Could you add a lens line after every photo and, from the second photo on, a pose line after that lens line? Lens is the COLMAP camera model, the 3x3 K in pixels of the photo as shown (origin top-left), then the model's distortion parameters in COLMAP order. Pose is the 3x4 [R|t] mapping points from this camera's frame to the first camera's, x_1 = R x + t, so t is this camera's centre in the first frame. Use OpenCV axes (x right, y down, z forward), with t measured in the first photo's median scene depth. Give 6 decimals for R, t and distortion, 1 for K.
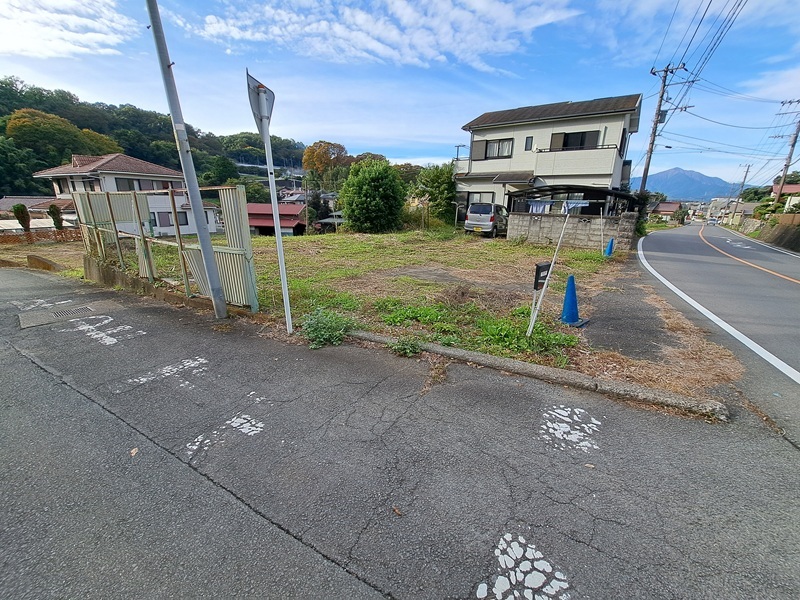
lens RADIAL K [[315.8, 0, 384.4], [0, 315.8, 309.6], [0, 0, 1]] dist [-0.023977, 0.003160]
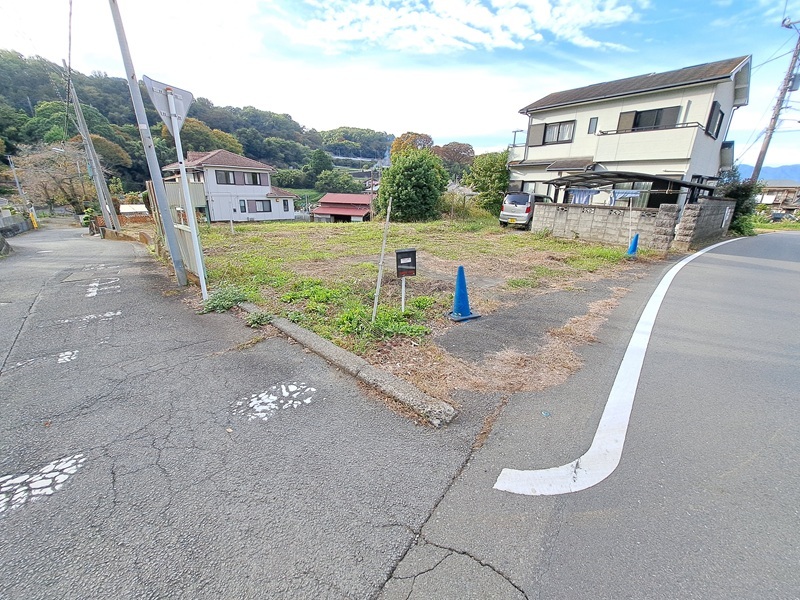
lens RADIAL K [[315.8, 0, 383.2], [0, 315.8, 303.0], [0, 0, 1]] dist [-0.023977, 0.003160]
pose [[0.965209, 0.089802, -0.245576, 0.150248], [-0.088132, 0.995950, 0.017804, 0.001219], [0.246180, 0.004459, 0.969214, 0.011252]]
